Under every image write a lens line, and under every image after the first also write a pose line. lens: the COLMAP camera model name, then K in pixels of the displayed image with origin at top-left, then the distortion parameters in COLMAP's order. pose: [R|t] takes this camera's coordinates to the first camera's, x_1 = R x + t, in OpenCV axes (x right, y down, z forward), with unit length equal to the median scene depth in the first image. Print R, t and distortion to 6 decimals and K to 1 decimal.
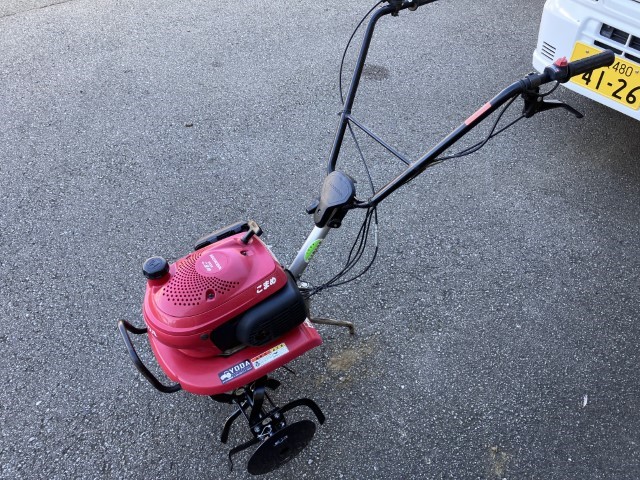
lens RADIAL K [[510.1, 0, 307.7], [0, 510.1, 240.2], [0, 0, 1]] dist [0.012954, -0.006038]
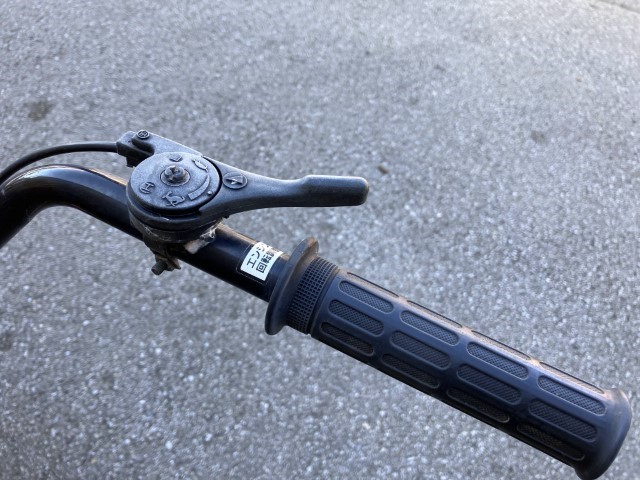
lens RADIAL K [[526.9, 0, 302.0], [0, 526.9, 251.2], [0, 0, 1]] dist [0.000870, -0.008845]
pose [[0.464019, 0.708039, -0.532322, 0.218324], [-0.701444, 0.660687, 0.267336, -0.395975], [0.540983, 0.249345, 0.803221, 0.666353]]
